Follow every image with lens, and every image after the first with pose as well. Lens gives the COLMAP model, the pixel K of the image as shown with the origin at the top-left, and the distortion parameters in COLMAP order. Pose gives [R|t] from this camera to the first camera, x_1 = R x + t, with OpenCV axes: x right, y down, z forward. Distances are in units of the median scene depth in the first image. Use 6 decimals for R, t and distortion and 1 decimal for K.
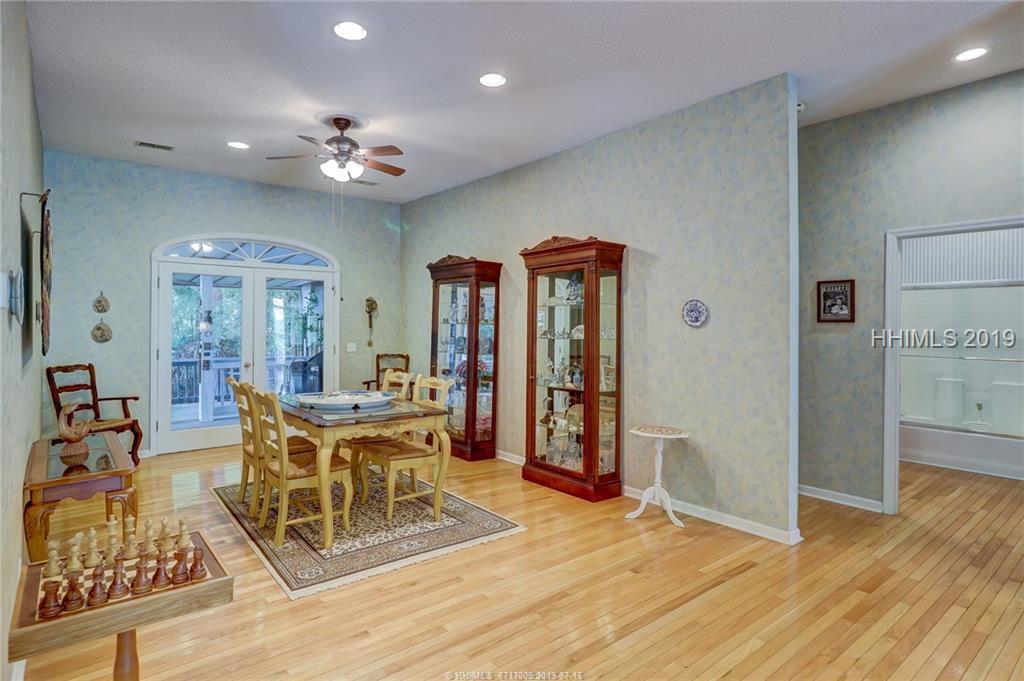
lens RADIAL K [[539.9, 0, 512.4], [0, 539.9, 335.5], [0, 0, 1]] dist [0.000263, -0.000025]
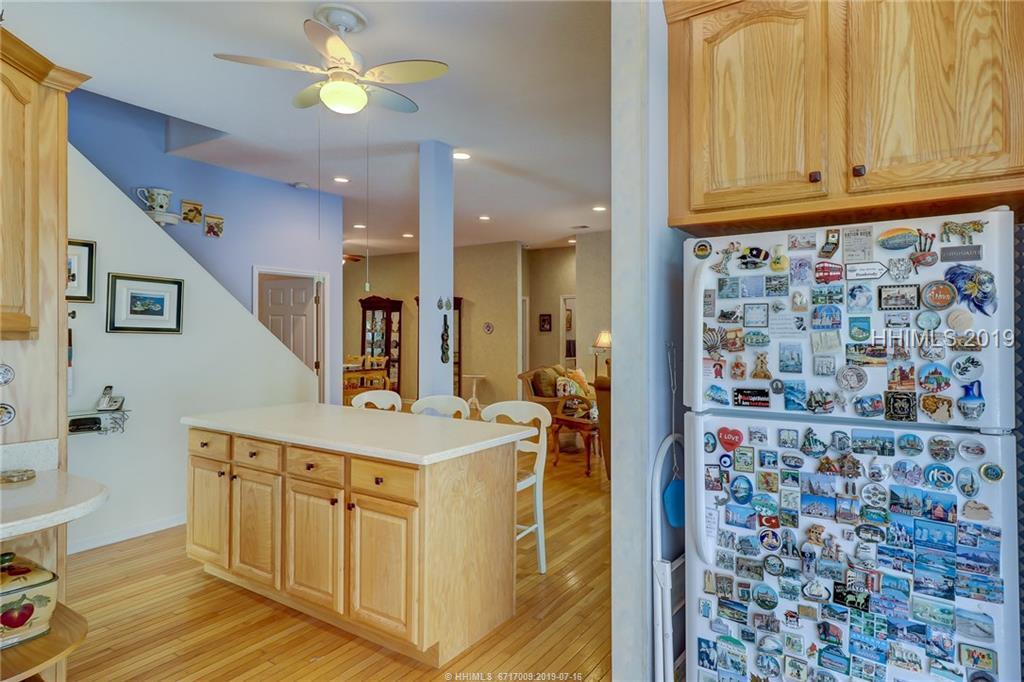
lens RADIAL K [[539.9, 0, 512.8], [0, 539.9, 338.1], [0, 0, 1]] dist [0.000263, -0.000025]
pose [[0.972249, -0.005499, 0.233883, -0.089676], [0.007996, 0.999921, -0.009730, 0.020481], [-0.233811, 0.011330, 0.972216, -0.956780]]
